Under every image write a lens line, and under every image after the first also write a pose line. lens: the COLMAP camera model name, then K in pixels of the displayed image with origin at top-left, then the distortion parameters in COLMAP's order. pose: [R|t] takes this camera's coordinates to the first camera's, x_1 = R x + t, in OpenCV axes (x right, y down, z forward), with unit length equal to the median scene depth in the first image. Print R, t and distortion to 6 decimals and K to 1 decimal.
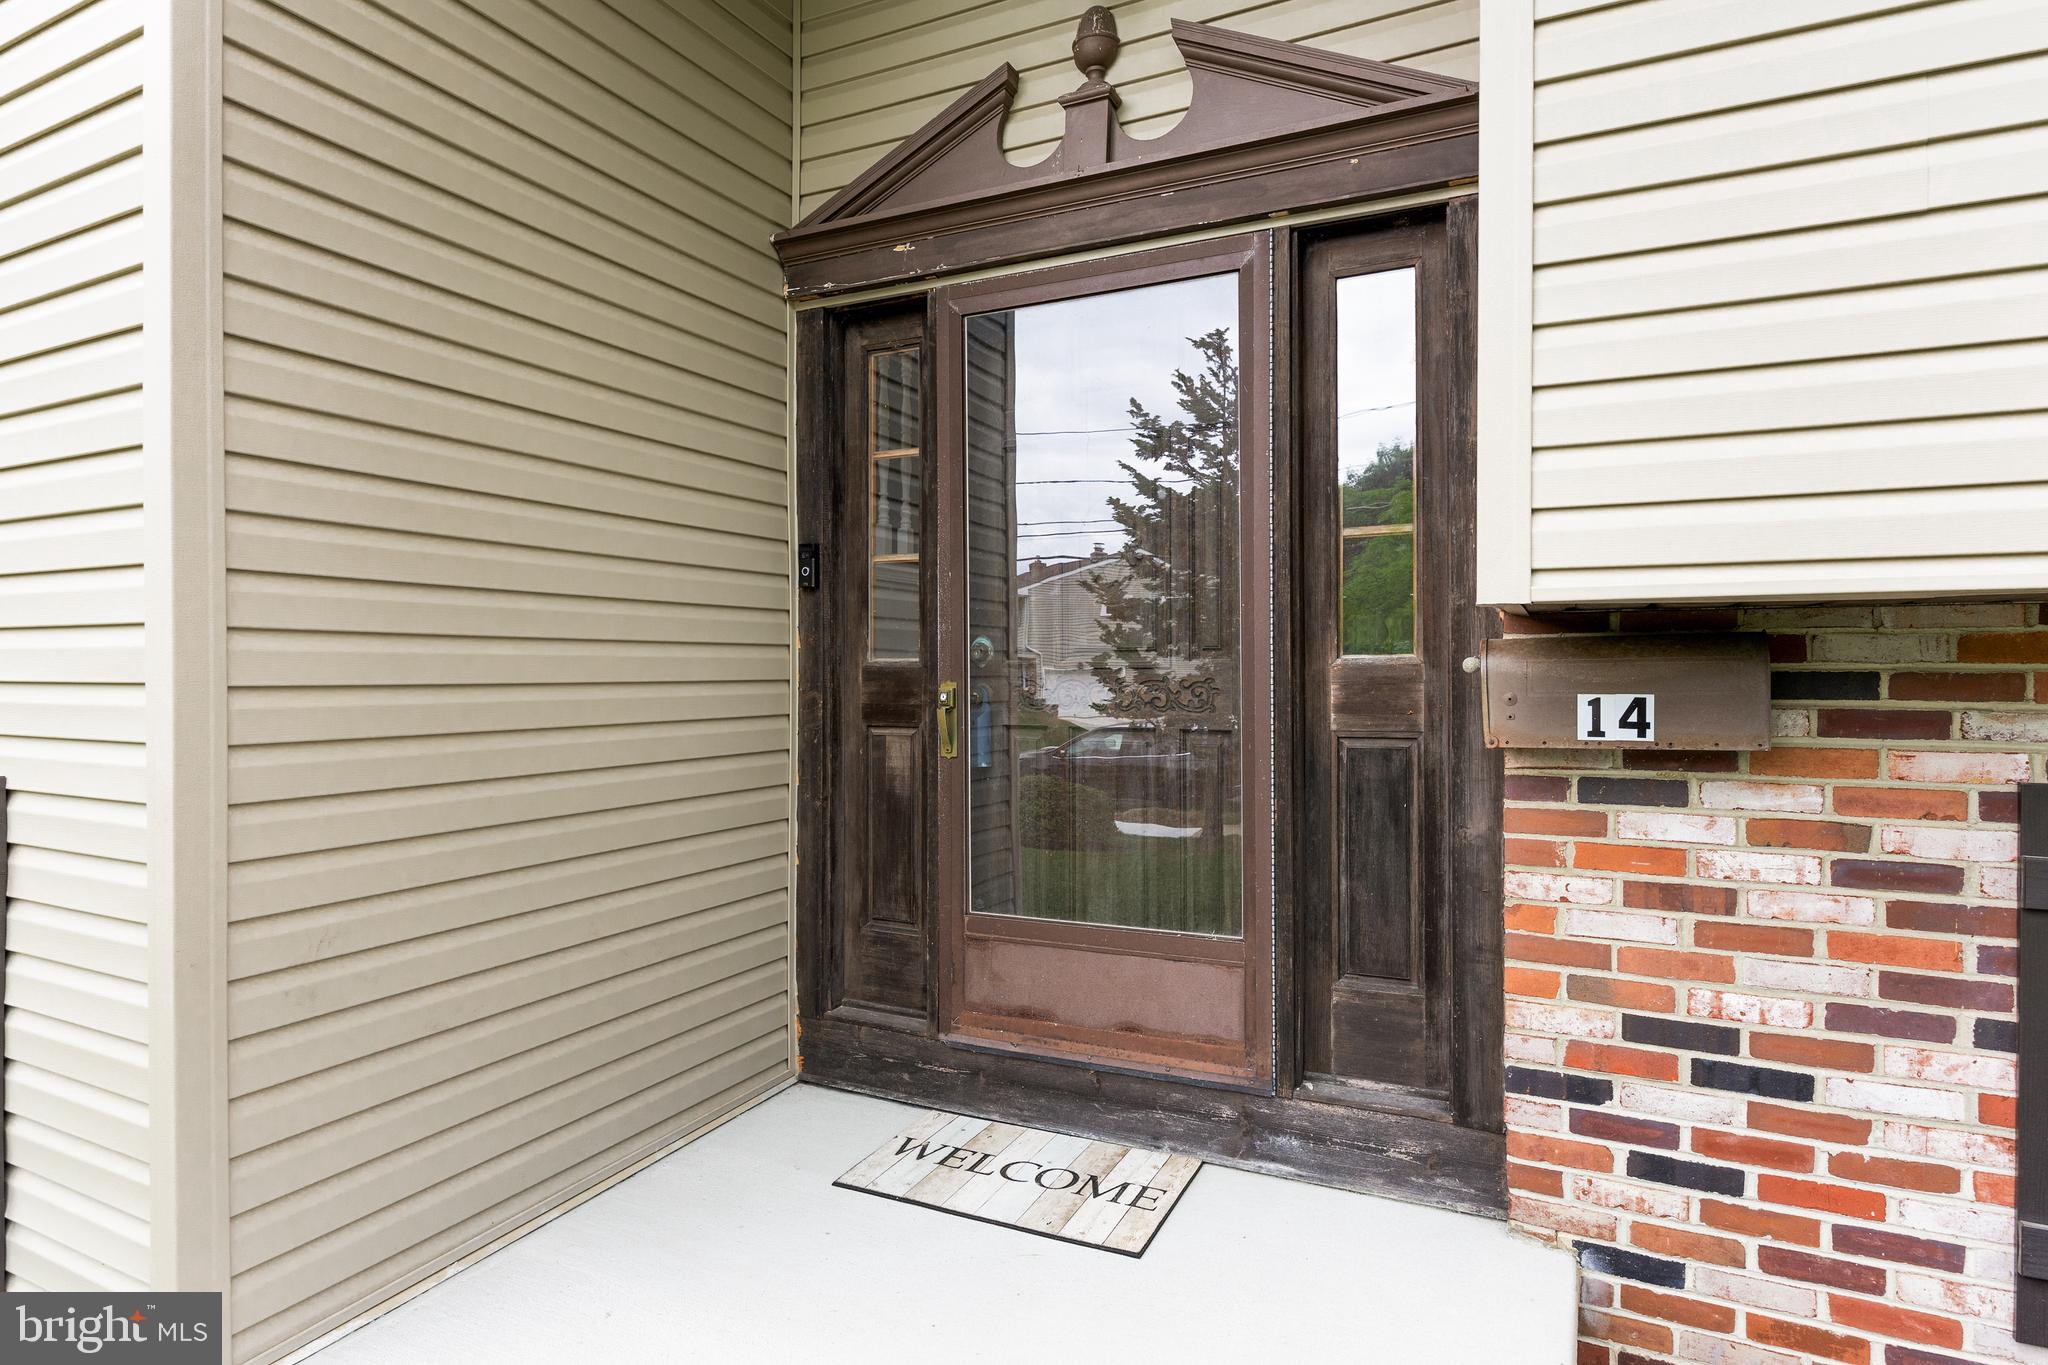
lens RADIAL K [[1108.7, 0, 1027.1], [0, 1108.7, 673.1], [0, 0, 1]] dist [-0.002387, -0.000686]
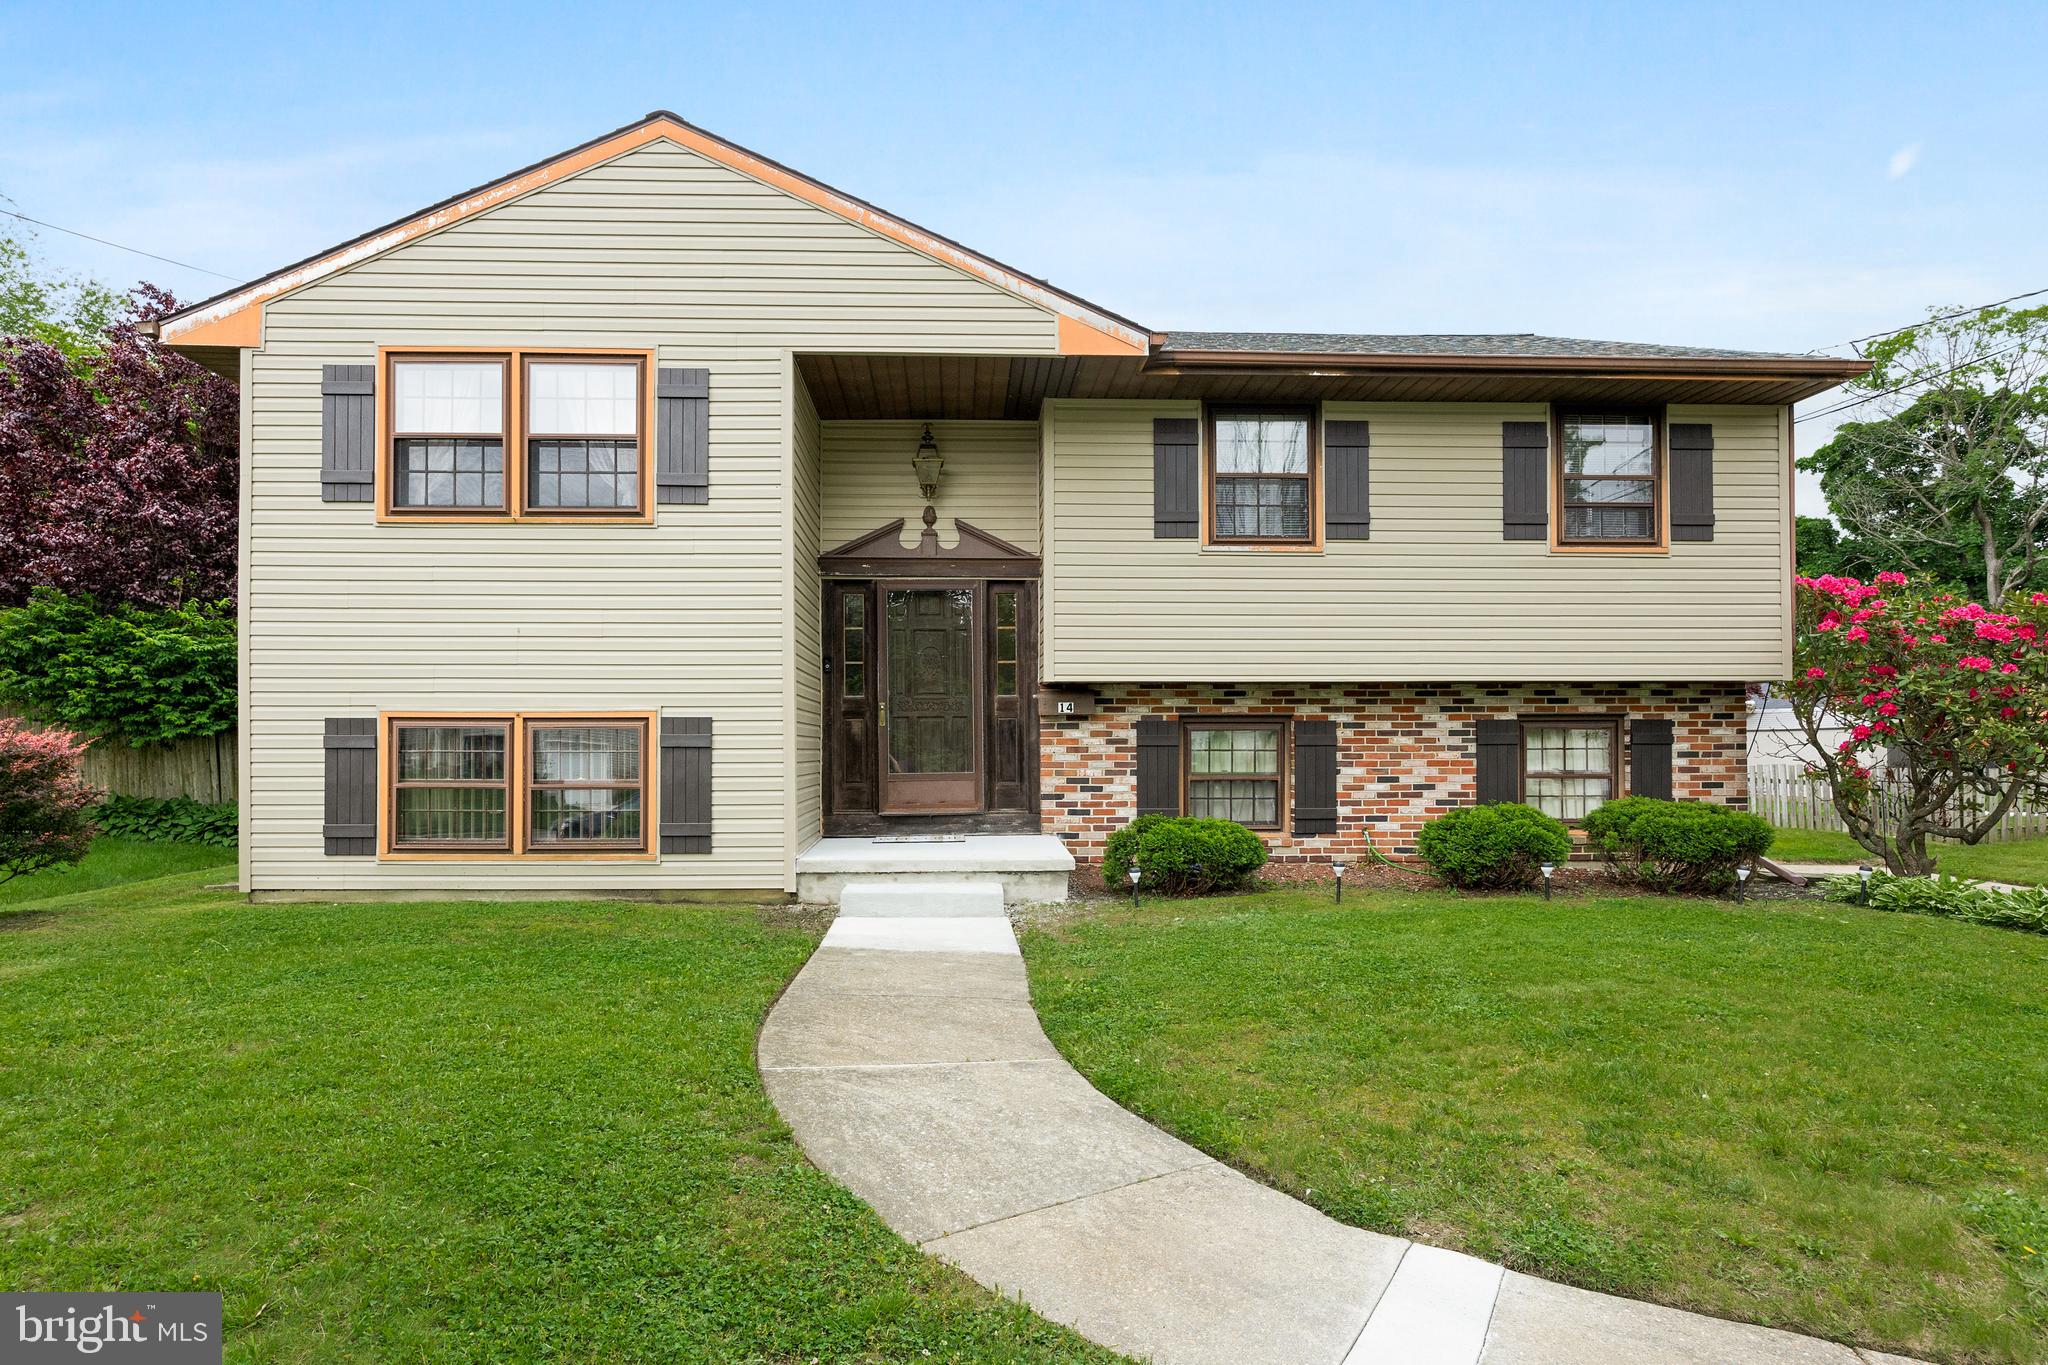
lens RADIAL K [[1095.8, 0, 1021.9], [0, 1095.8, 740.9], [0, 0, 1]] dist [-0.019069, -0.000117]
pose [[0.875913, 0.000998, 0.482467, -1.653314], [0.006124, 0.999894, -0.013185, 0.216662], [-0.482430, 0.014503, 0.875815, -2.625380]]
